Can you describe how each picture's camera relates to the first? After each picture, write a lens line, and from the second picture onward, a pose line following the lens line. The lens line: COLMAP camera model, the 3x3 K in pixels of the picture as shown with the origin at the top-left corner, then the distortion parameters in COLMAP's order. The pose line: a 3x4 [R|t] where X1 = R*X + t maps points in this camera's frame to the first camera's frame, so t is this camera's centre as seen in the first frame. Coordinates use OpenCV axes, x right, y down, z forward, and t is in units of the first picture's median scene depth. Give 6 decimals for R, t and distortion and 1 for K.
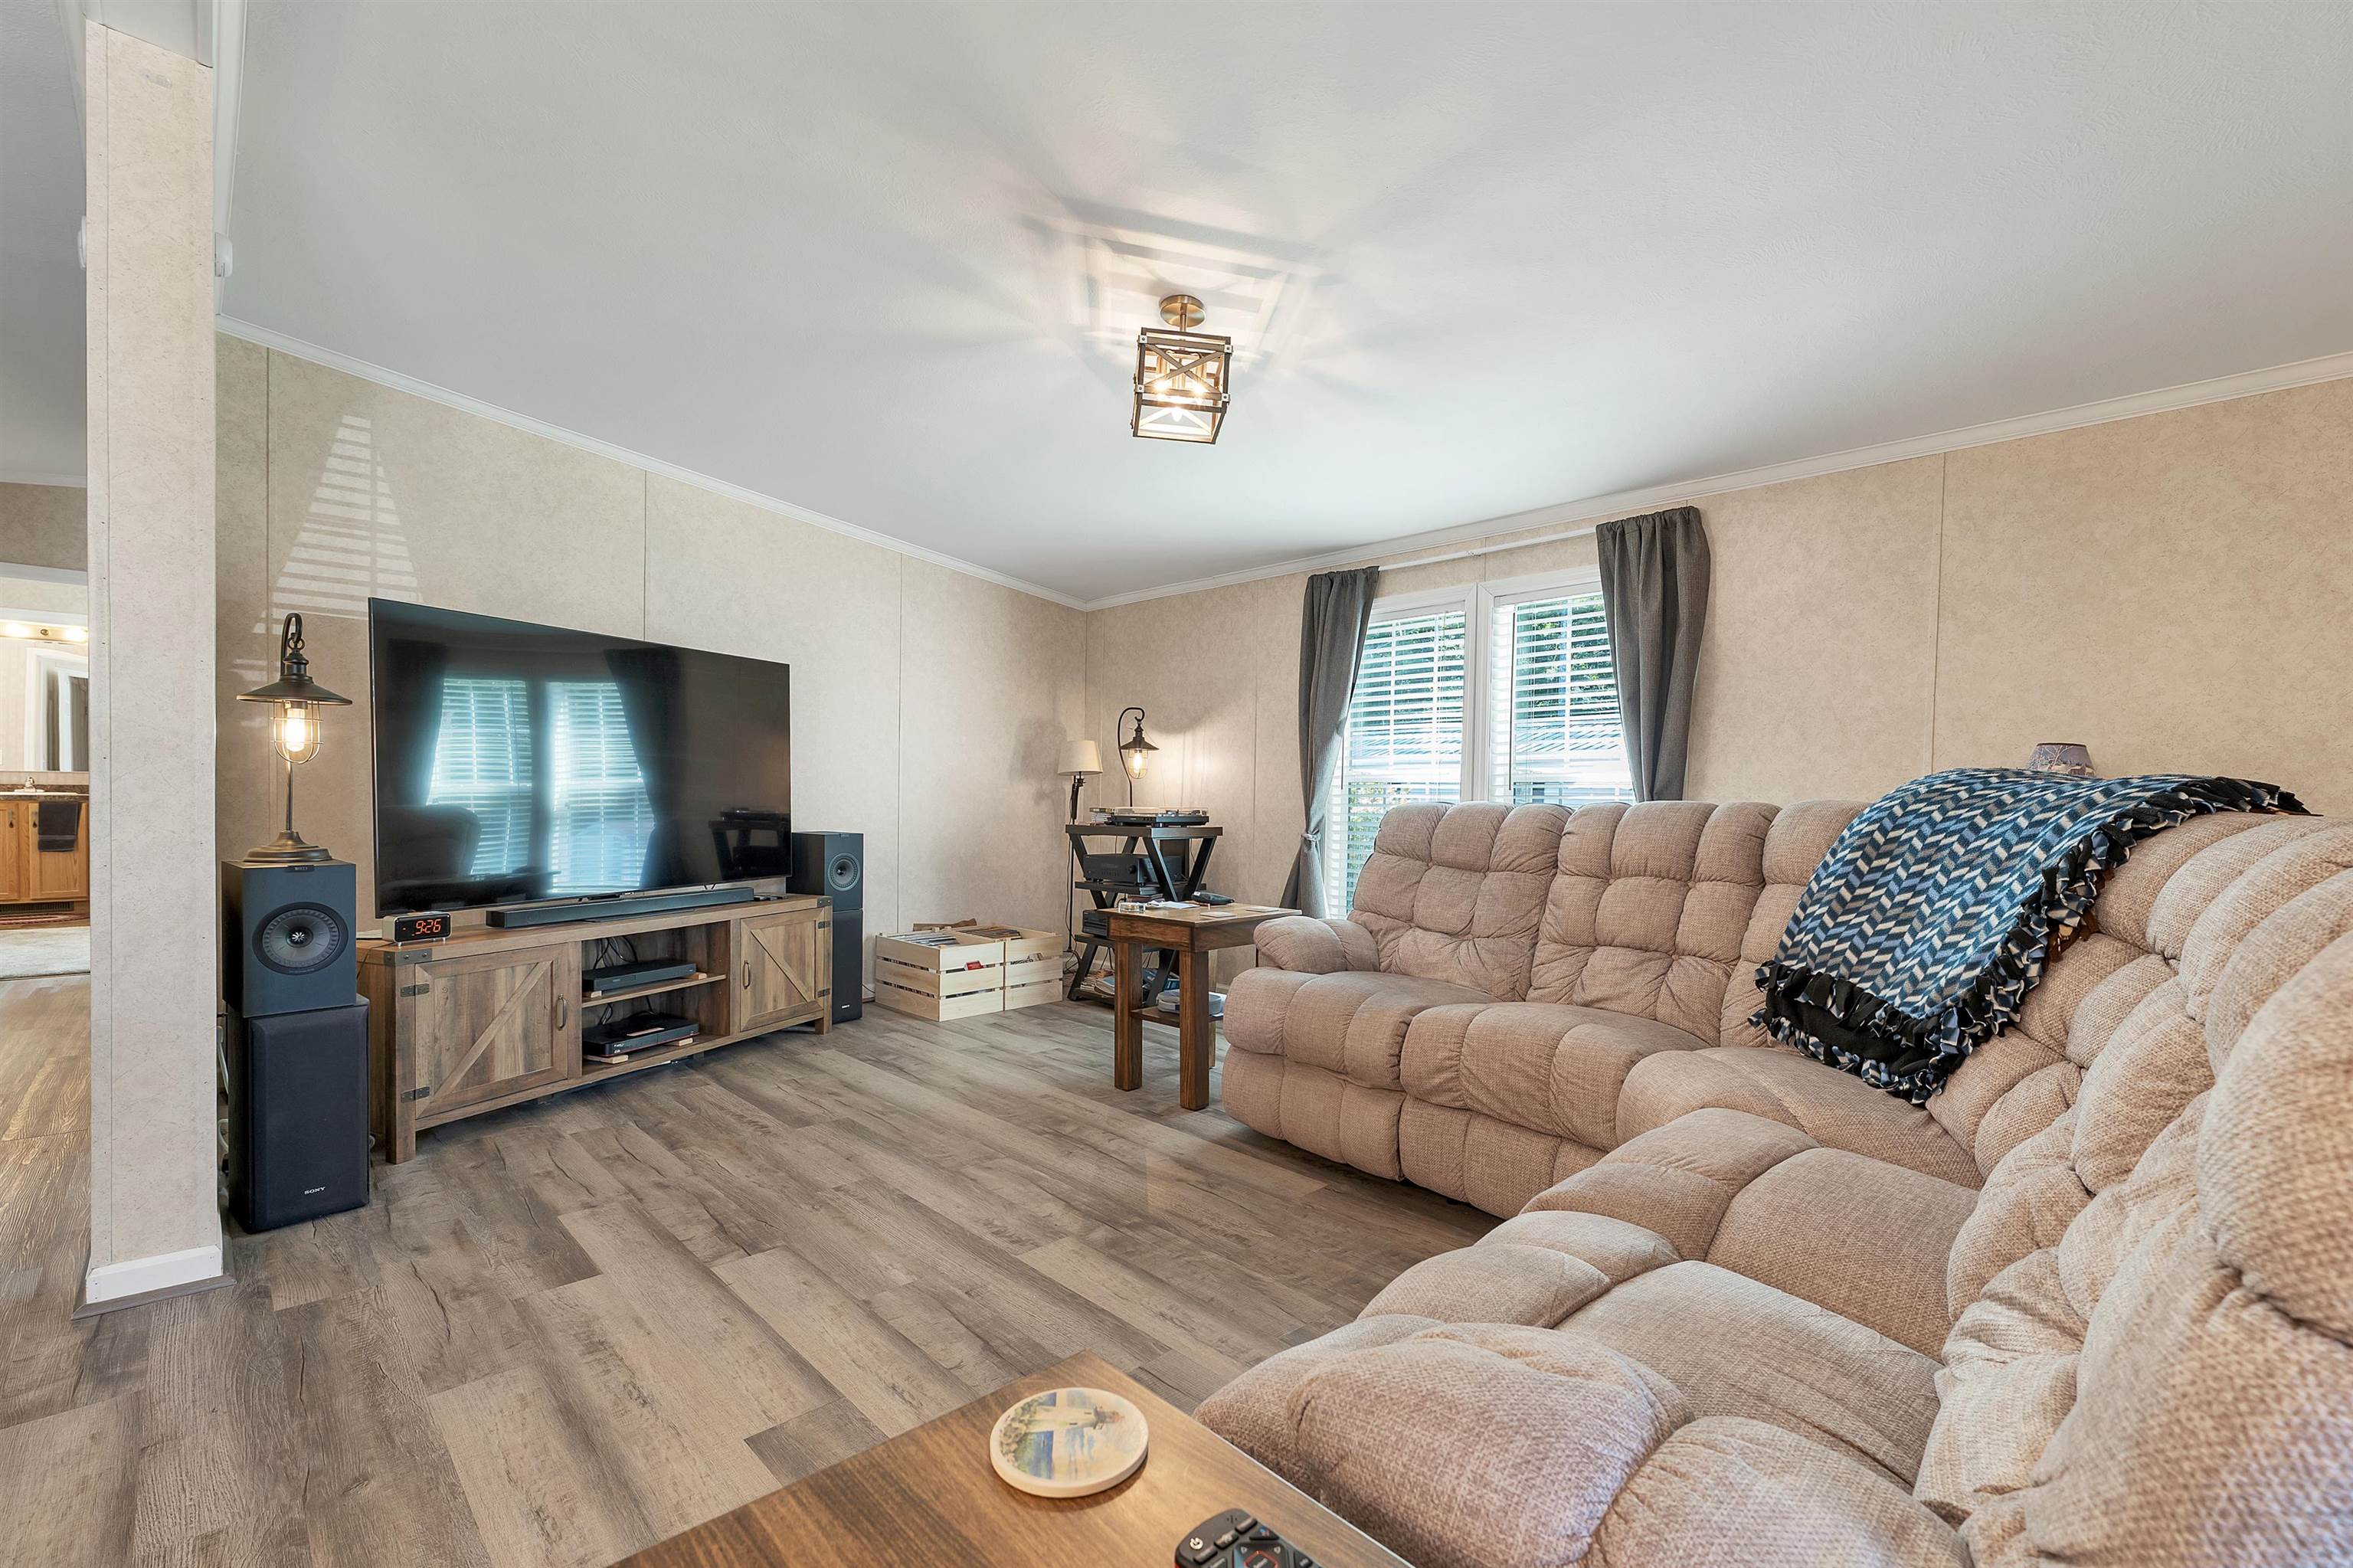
lens RADIAL K [[1013.7, 0, 1196.9], [0, 1013.7, 815.2], [0, 0, 1]] dist [-0.000072, -0.000391]
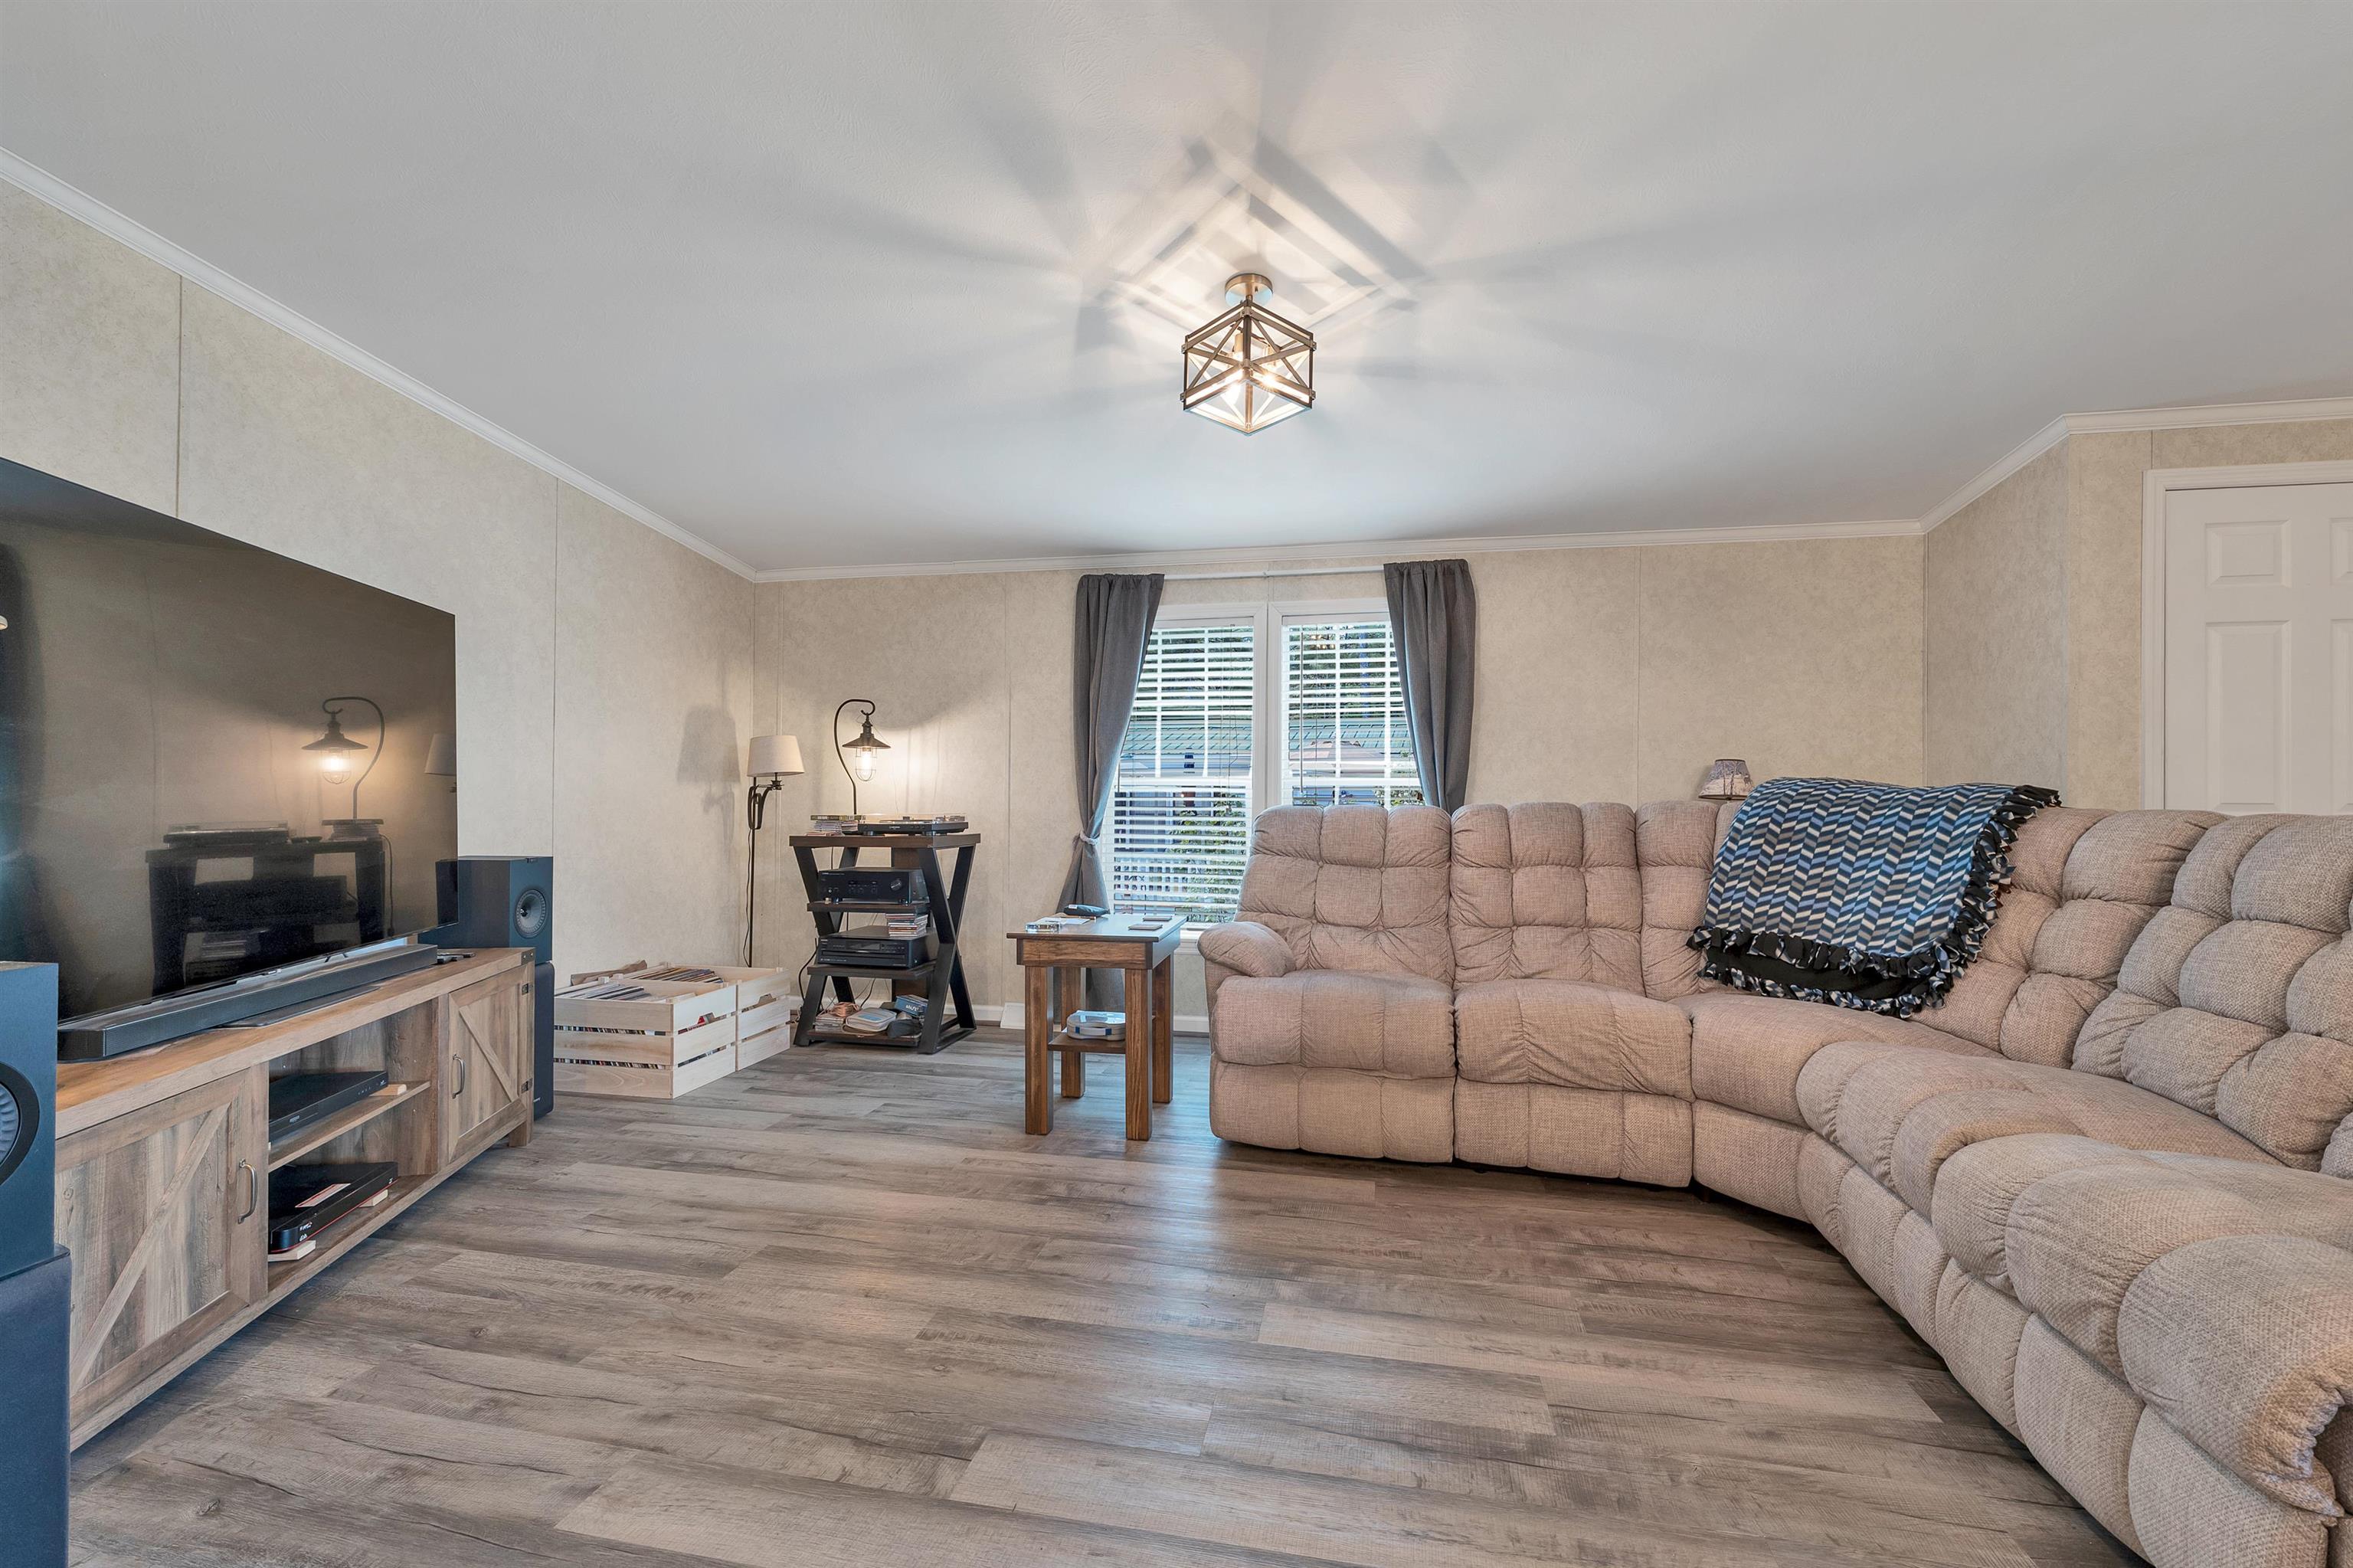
lens RADIAL K [[975.4, 0, 1181.9], [0, 975.4, 795.3], [0, 0, 1]] dist [-0.001208, -0.000093]
pose [[0.830293, -0.006474, 0.557290, -0.447310], [0.017208, 0.999754, -0.014024, -0.010840], [-0.557062, 0.021234, 0.830200, 0.221678]]
